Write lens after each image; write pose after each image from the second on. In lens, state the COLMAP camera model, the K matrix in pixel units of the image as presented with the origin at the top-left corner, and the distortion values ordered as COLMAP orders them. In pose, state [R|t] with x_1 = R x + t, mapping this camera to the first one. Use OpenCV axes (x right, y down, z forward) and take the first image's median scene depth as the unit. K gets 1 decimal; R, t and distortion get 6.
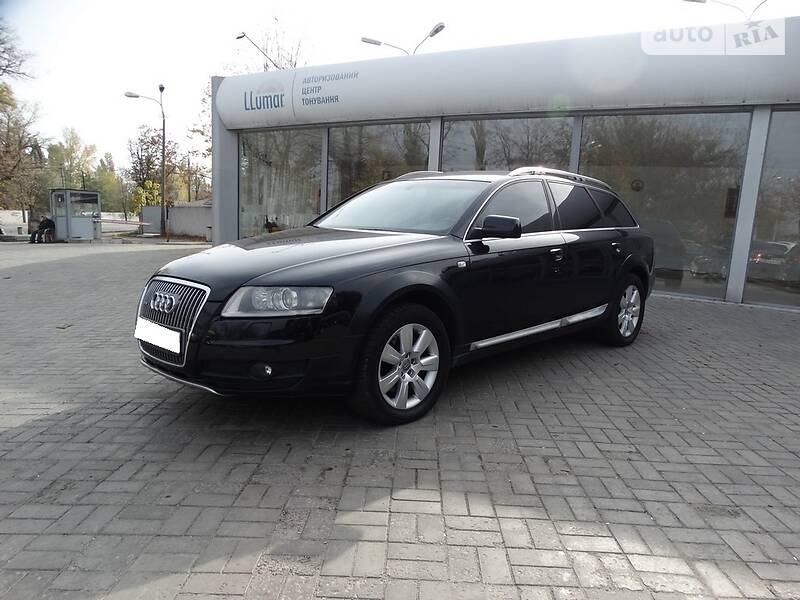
lens RADIAL K [[626.5, 0, 450.1], [0, 626.5, 307.0], [0, 0, 1]] dist [0.025927, -0.015782]
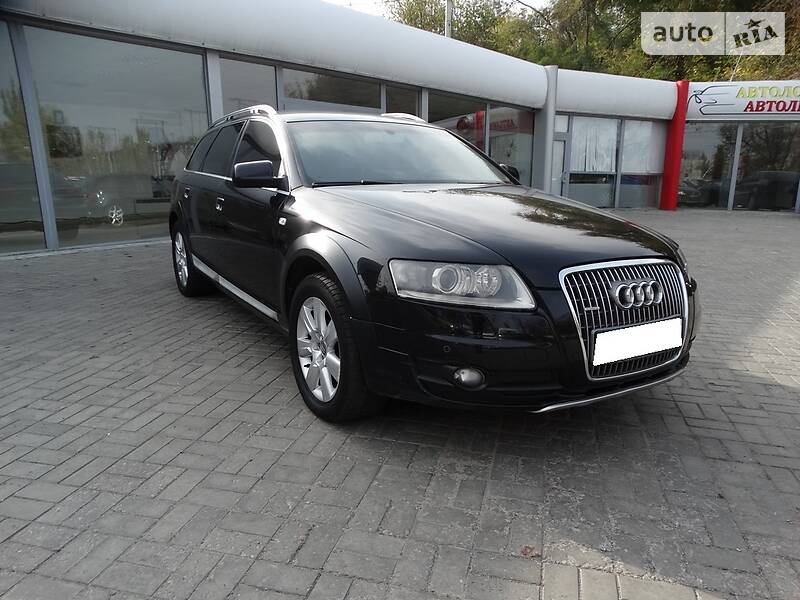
lens RADIAL K [[626.5, 0, 398.1], [0, 626.5, 292.6], [0, 0, 1]] dist [0.025927, -0.015782]
pose [[0.235743, -0.232892, 0.943497, -1.174814], [0.157450, 0.967187, 0.199399, -0.193227], [-0.958976, 0.101546, 0.264676, 1.040350]]
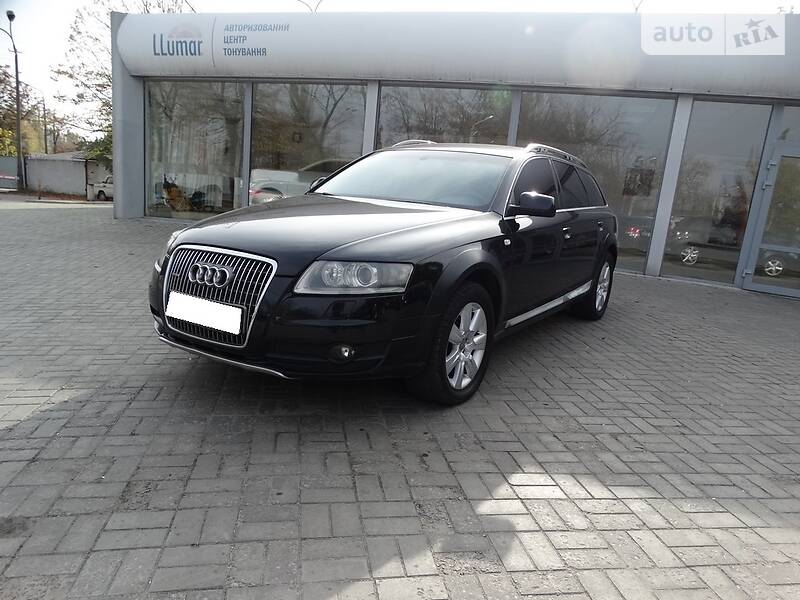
lens RADIAL K [[626.5, 0, 424.7], [0, 626.5, 294.9], [0, 0, 1]] dist [0.025927, -0.015782]
pose [[0.980144, 0.009497, 0.198059, -0.323536], [-0.016270, 0.999336, 0.032599, -0.013867], [-0.197618, -0.035174, 0.979648, 0.064433]]
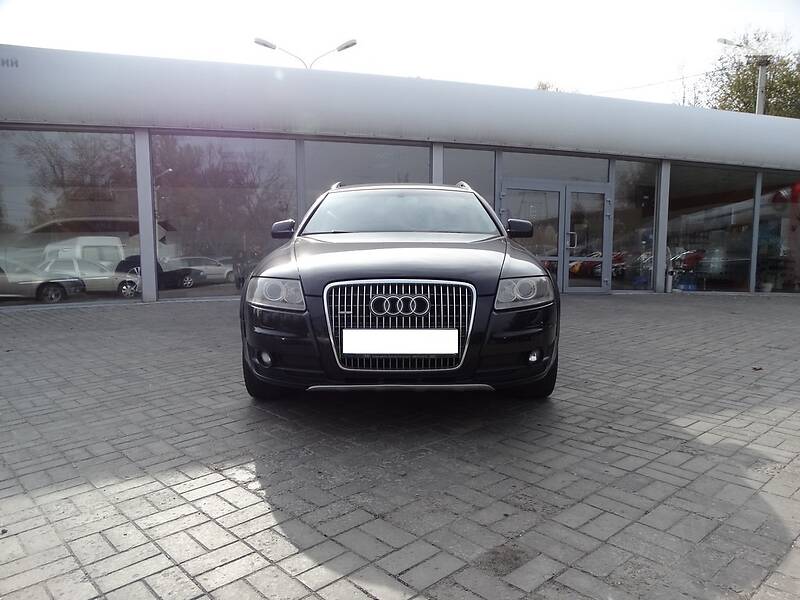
lens RADIAL K [[626.5, 0, 402.3], [0, 626.5, 292.4], [0, 0, 1]] dist [0.025927, -0.015782]
pose [[0.726428, -0.090447, 0.681265, -1.027556], [0.139528, 0.990066, -0.017334, -0.012421], [-0.672930, 0.107648, 0.731832, 0.333861]]
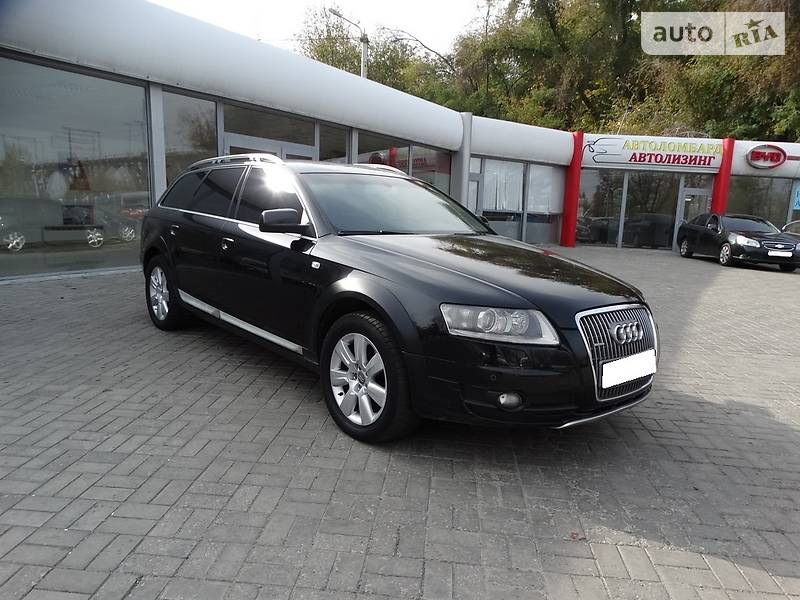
lens RADIAL K [[626.5, 0, 398.1], [0, 626.5, 291.2], [0, 0, 1]] dist [0.025927, -0.015782]
pose [[0.073510, -0.188800, 0.979260, -1.337475], [0.120944, 0.976358, 0.179161, -0.265729], [-0.989934, 0.105265, 0.094606, 1.202404]]
